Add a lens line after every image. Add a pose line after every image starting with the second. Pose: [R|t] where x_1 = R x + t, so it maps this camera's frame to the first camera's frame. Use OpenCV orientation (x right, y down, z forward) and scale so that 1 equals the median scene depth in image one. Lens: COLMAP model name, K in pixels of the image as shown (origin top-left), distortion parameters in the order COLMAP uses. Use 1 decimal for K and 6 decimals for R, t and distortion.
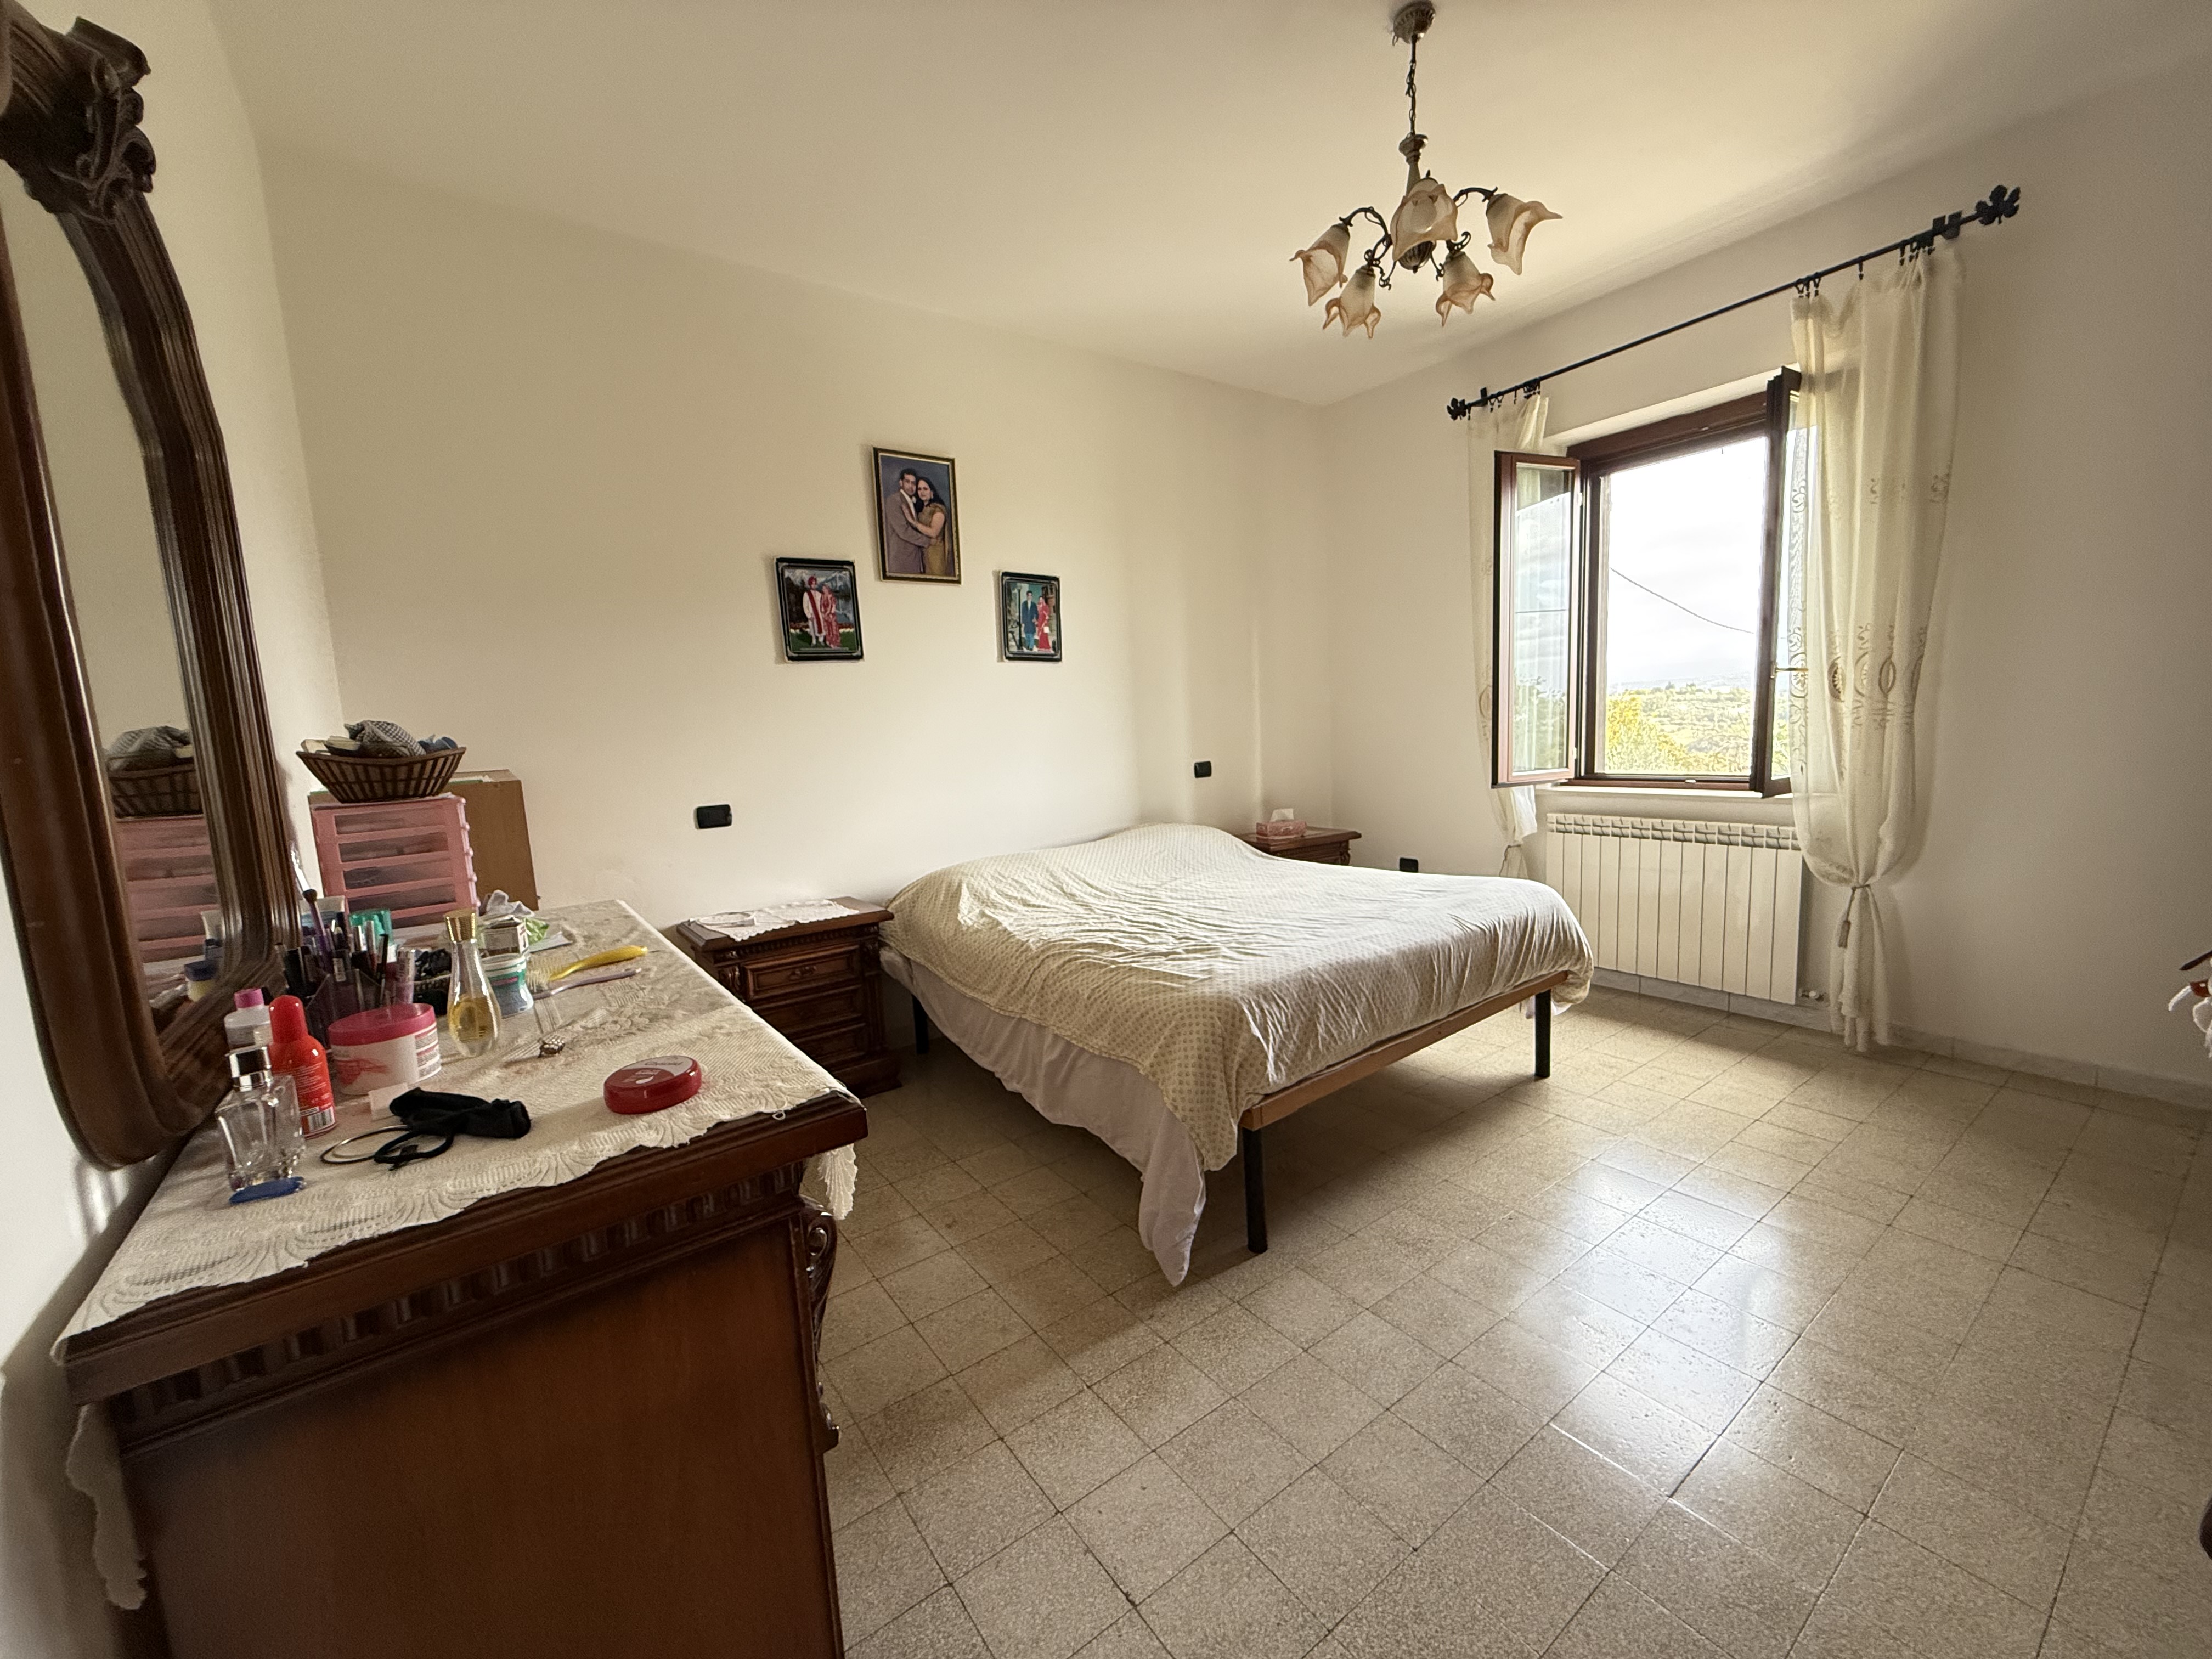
lens RADIAL K [[882.0, 0, 1098.7], [0, 882.0, 829.9], [0, 0, 1]] dist [-0.000835, 0.000183]
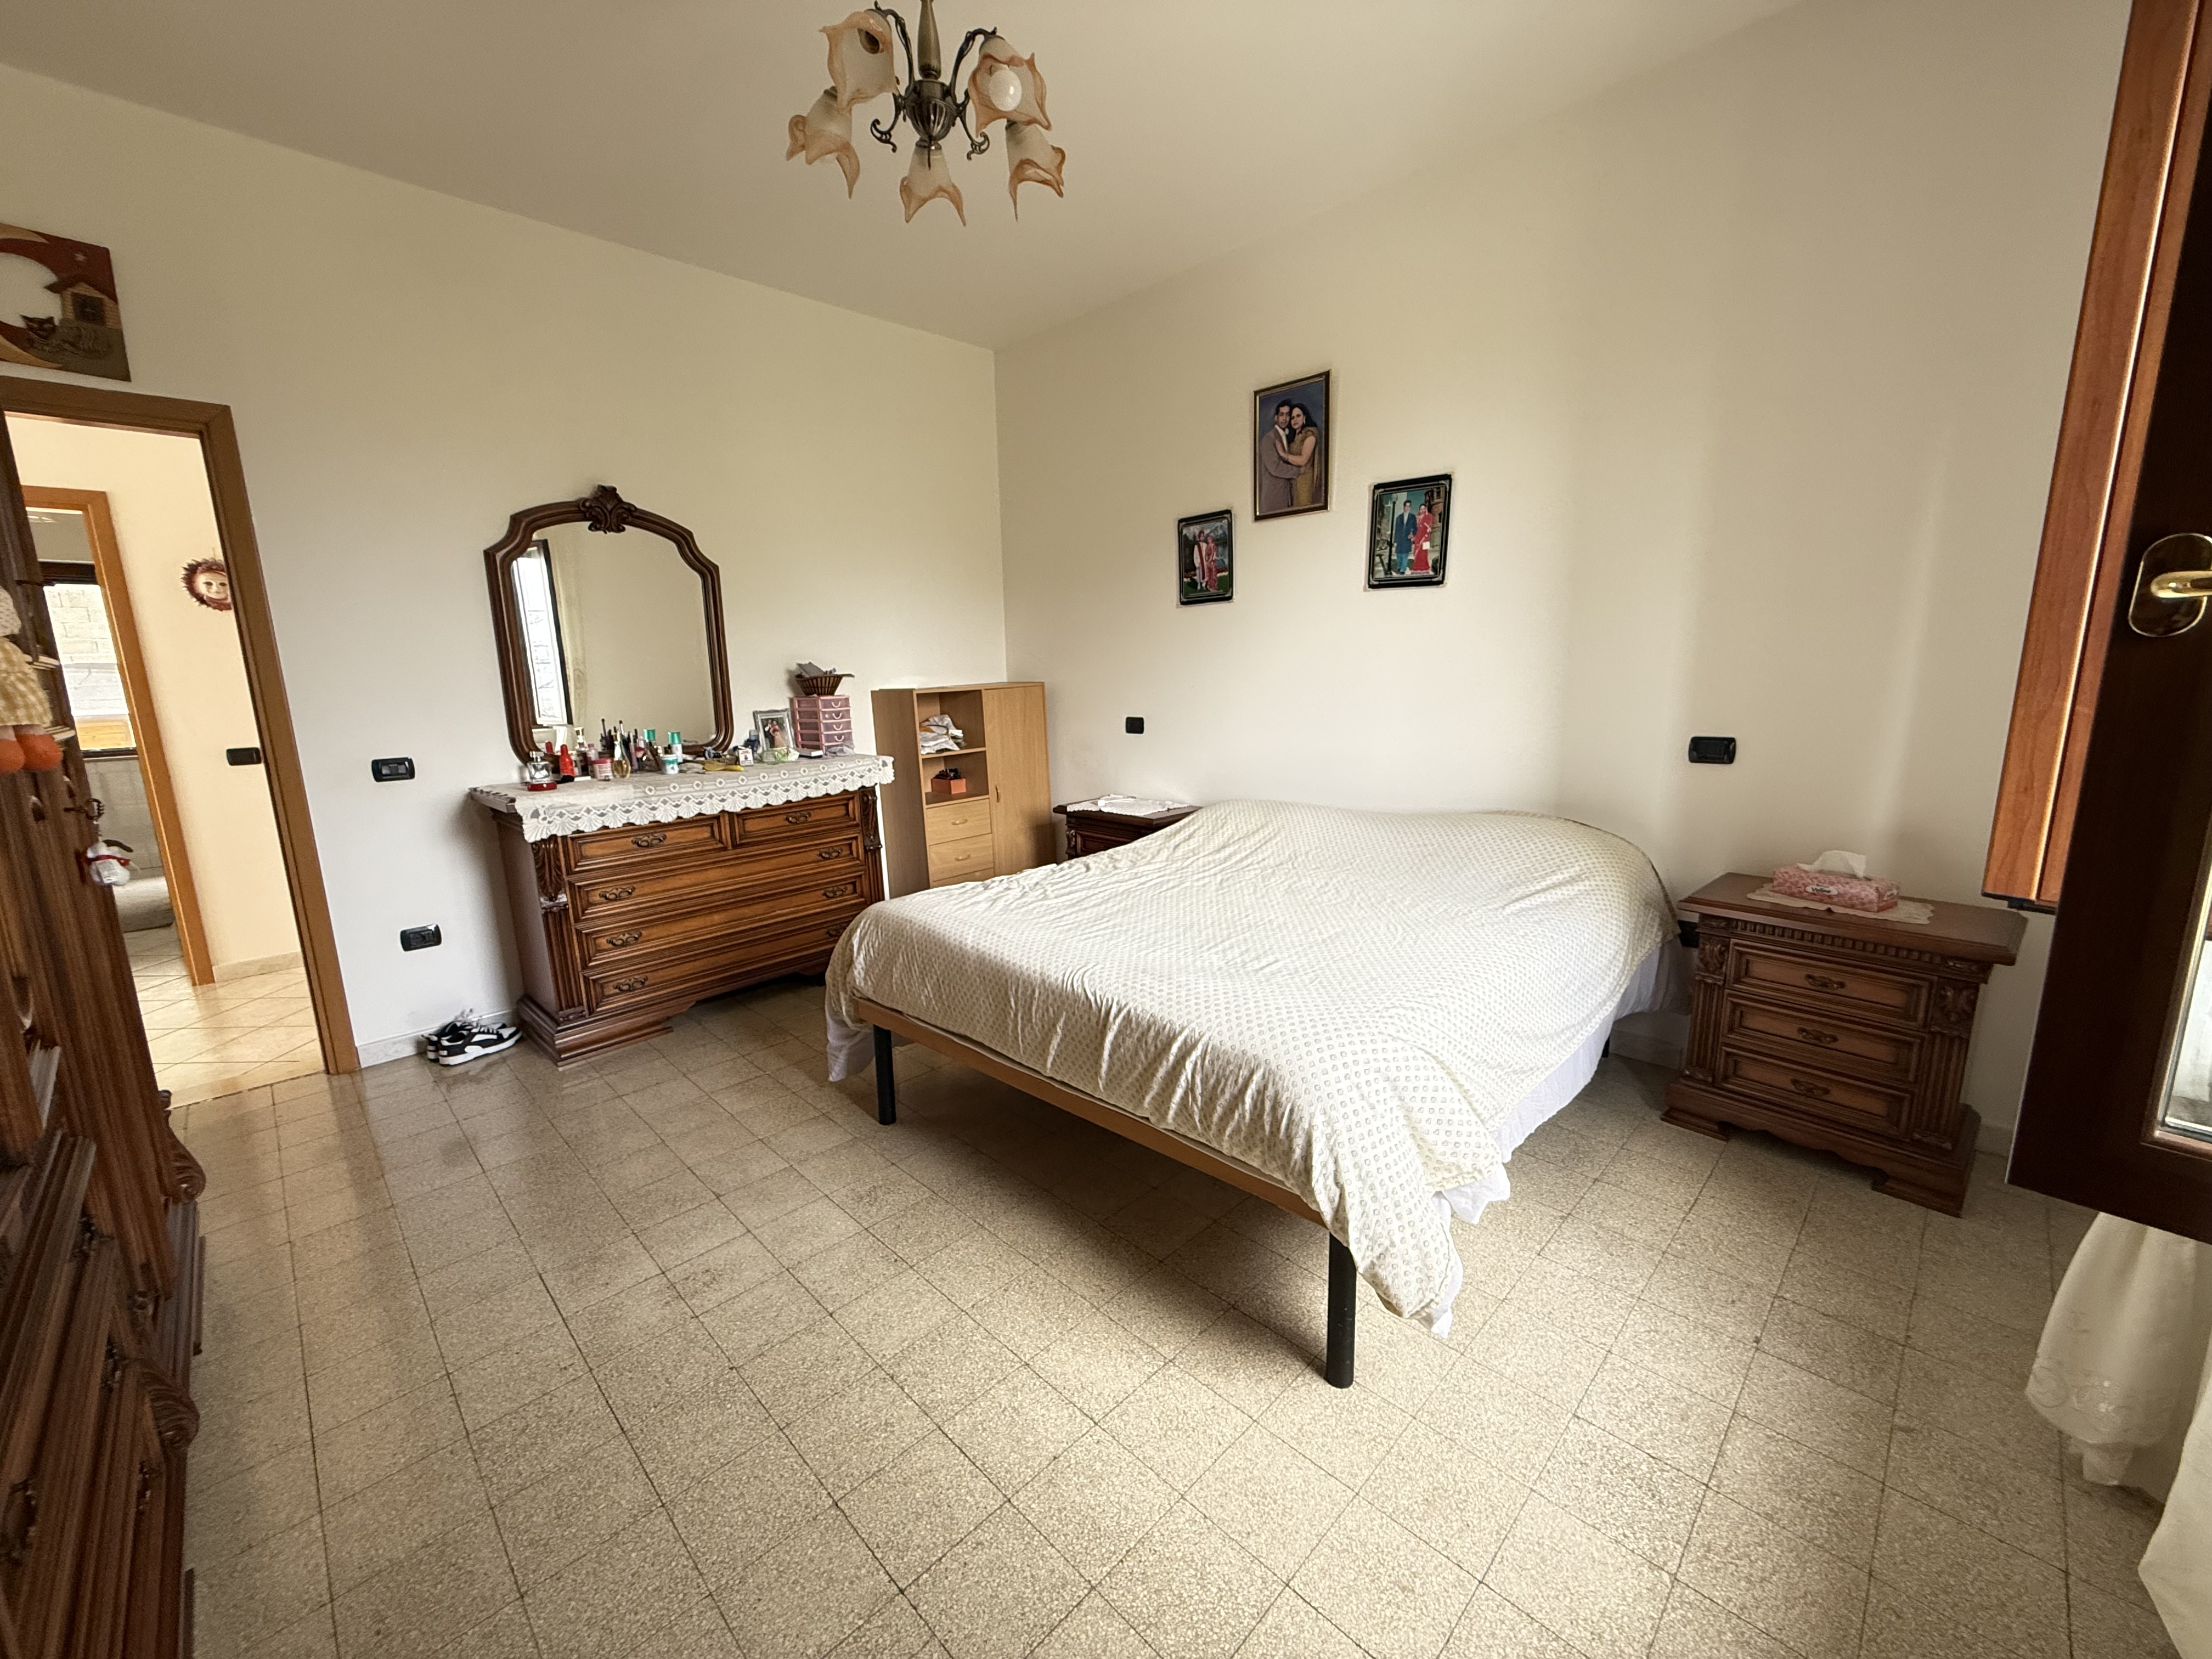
lens RADIAL K [[882.0, 0, 1098.7], [0, 882.0, 829.9], [0, 0, 1]] dist [-0.000835, 0.000183]
pose [[0.156054, 0.226605, -0.961404, 0.877277], [-0.103708, 0.971708, 0.212200, -0.138299], [0.982289, 0.066591, 0.175140, 0.702133]]
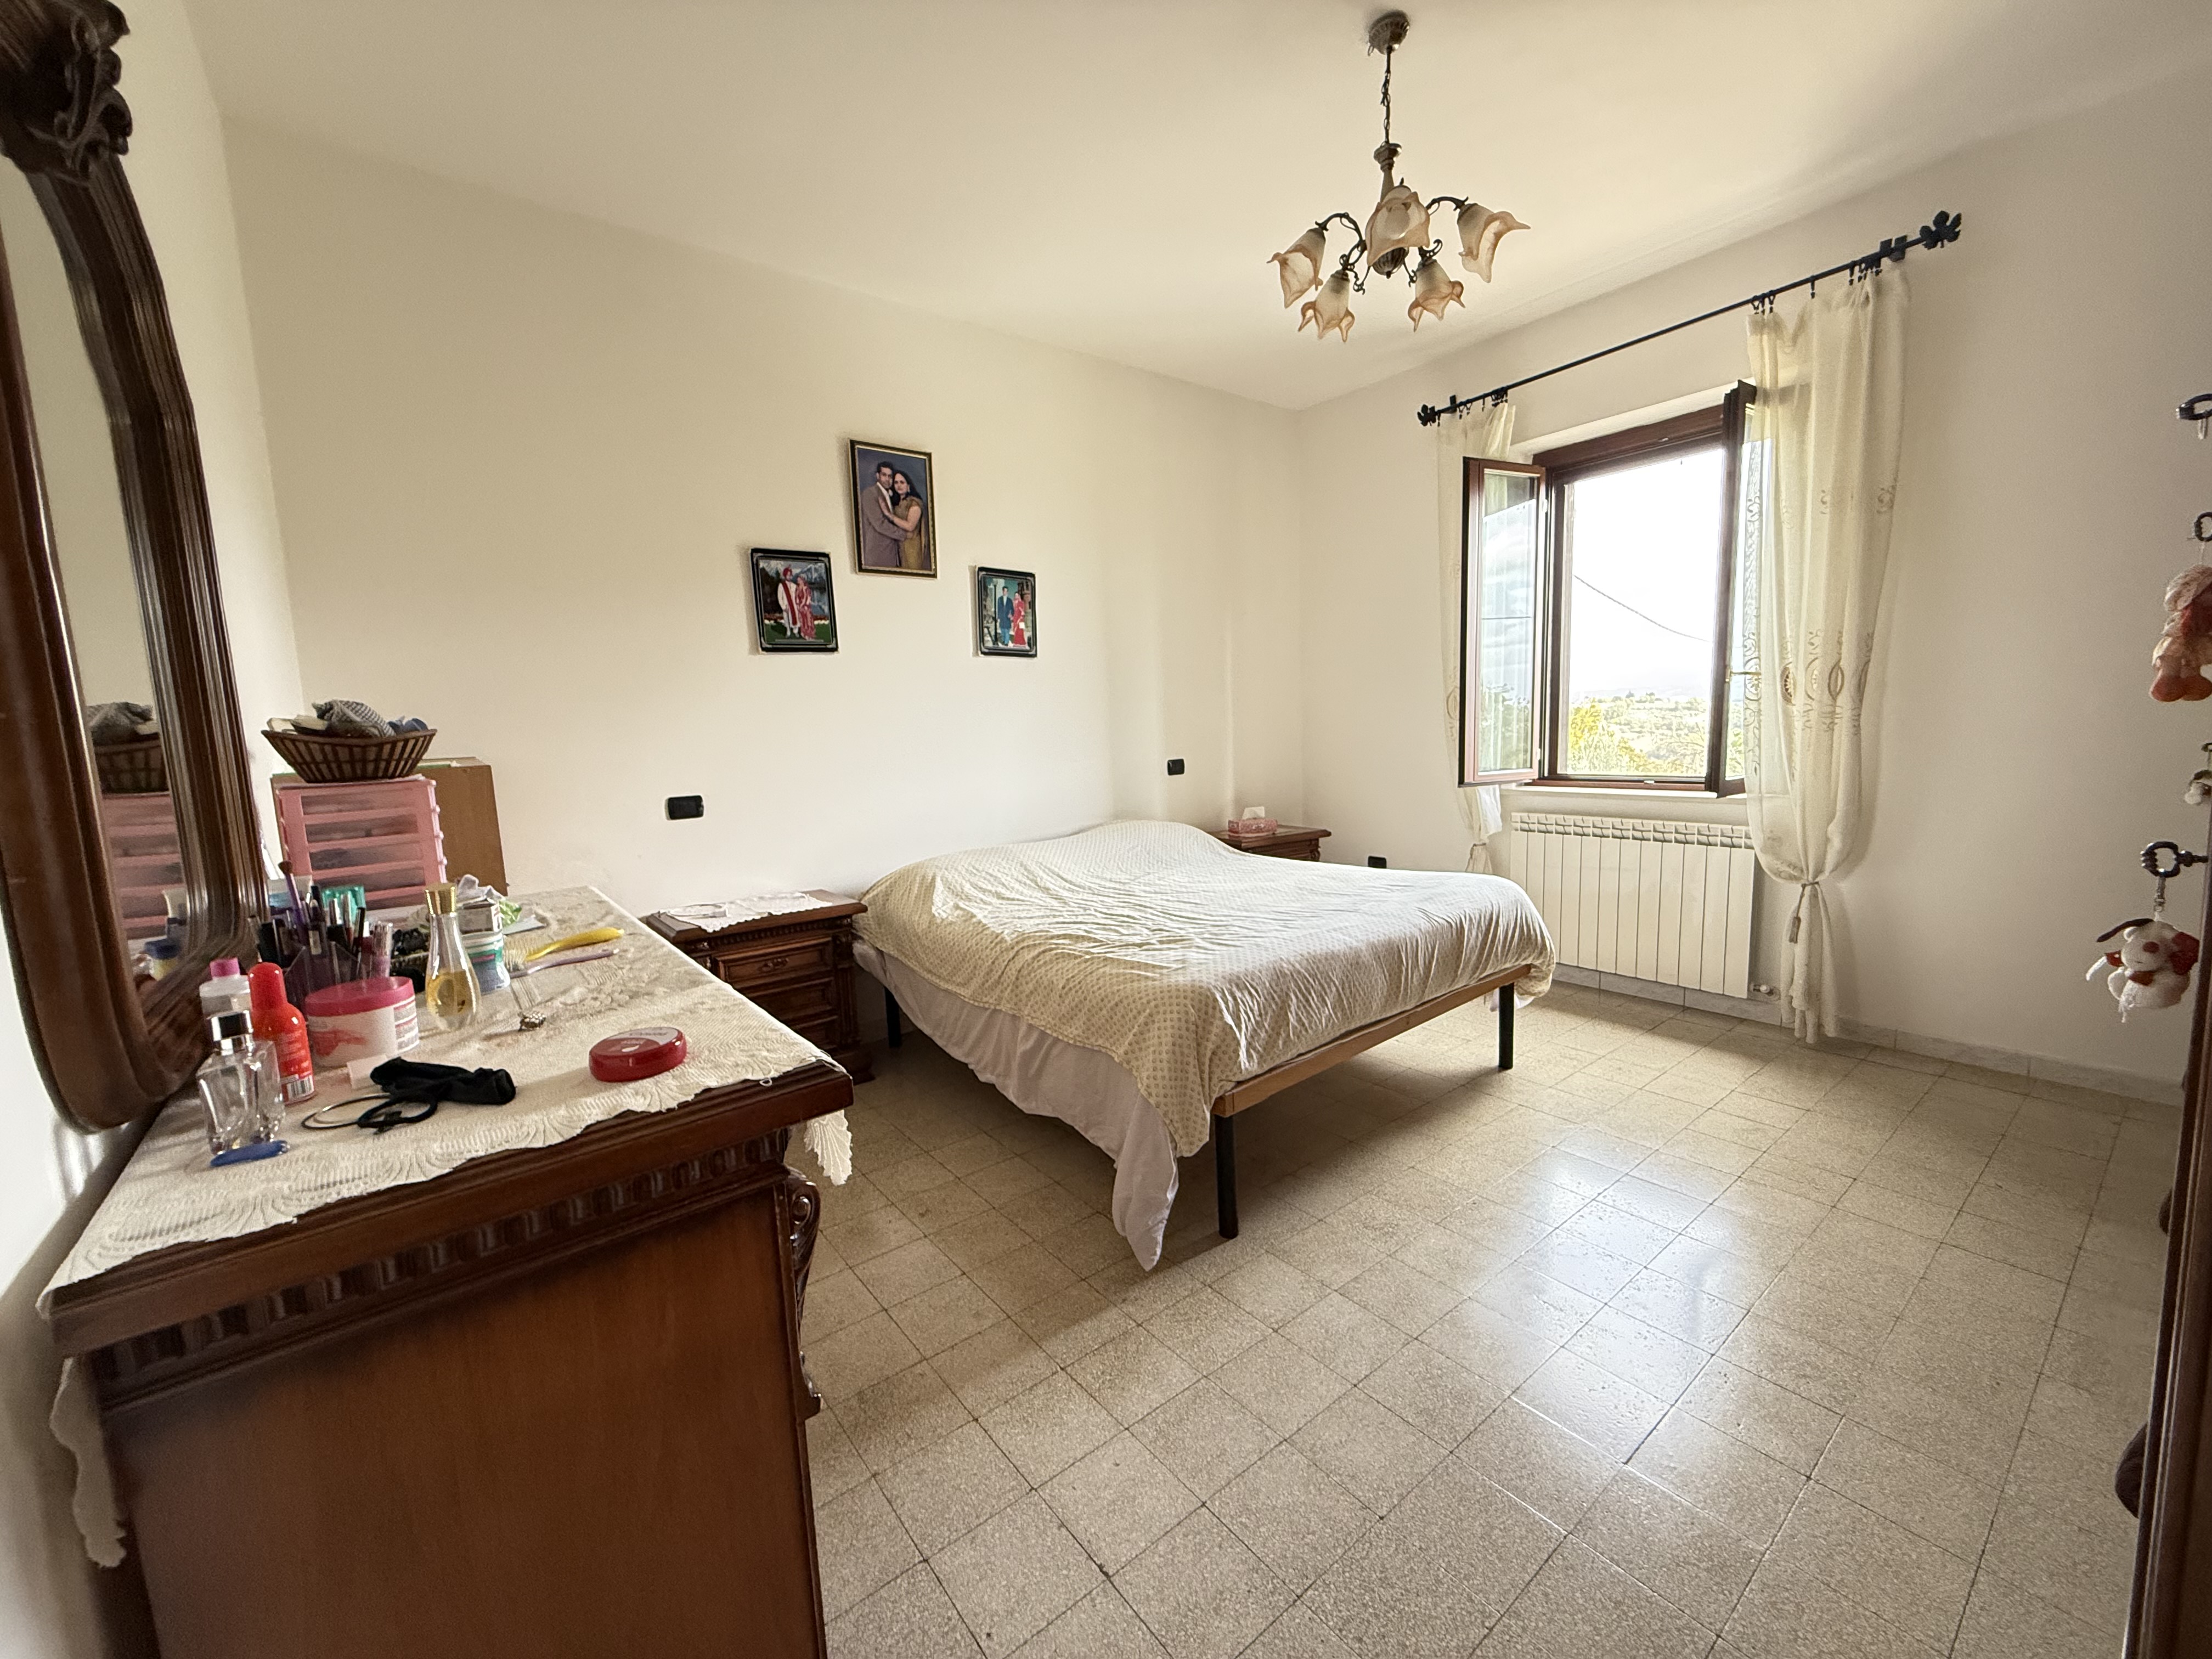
lens RADIAL K [[882.0, 0, 1098.7], [0, 882.0, 829.9], [0, 0, 1]] dist [-0.000835, 0.000183]
pose [[0.999429, 0.007358, 0.032992, -0.004046], [-0.007296, 0.999971, -0.002019, 0.008504], [-0.033006, 0.001777, 0.999454, -0.006698]]
